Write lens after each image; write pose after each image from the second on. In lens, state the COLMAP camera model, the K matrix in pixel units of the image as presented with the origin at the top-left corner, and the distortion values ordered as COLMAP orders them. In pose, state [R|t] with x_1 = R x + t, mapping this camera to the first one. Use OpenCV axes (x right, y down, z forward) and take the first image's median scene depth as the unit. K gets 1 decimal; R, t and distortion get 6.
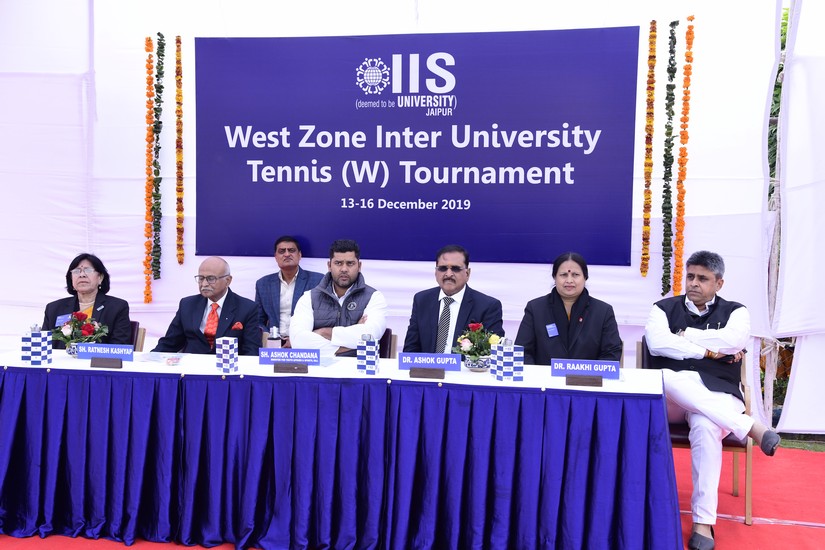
lens RADIAL K [[991.6, 0, 439.5], [0, 991.6, 278.0], [0, 0, 1]] dist [0.097352, 0.000000]
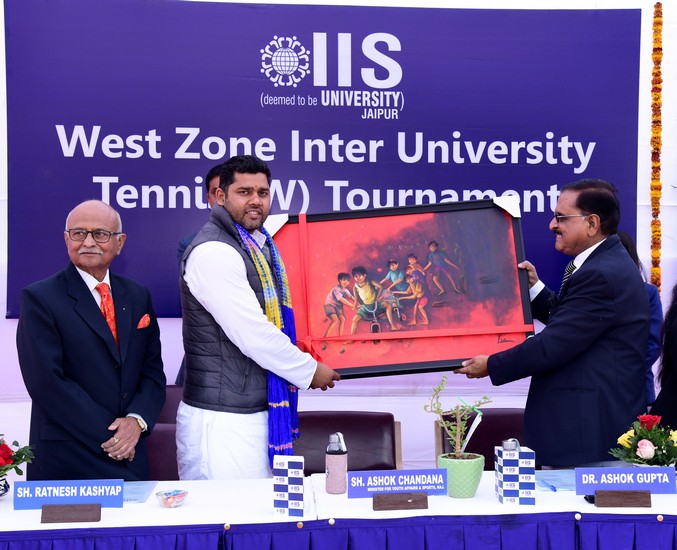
lens RADIAL K [[1148.8, 0, 376.9], [0, 1148.8, 274.2], [0, 0, 1]] dist [0.196153, 0.000000]
pose [[0.955588, -0.013153, 0.294411, -0.255592], [0.024877, 0.999038, -0.036112, -0.018699], [-0.293653, 0.041833, 0.954996, 0.196995]]
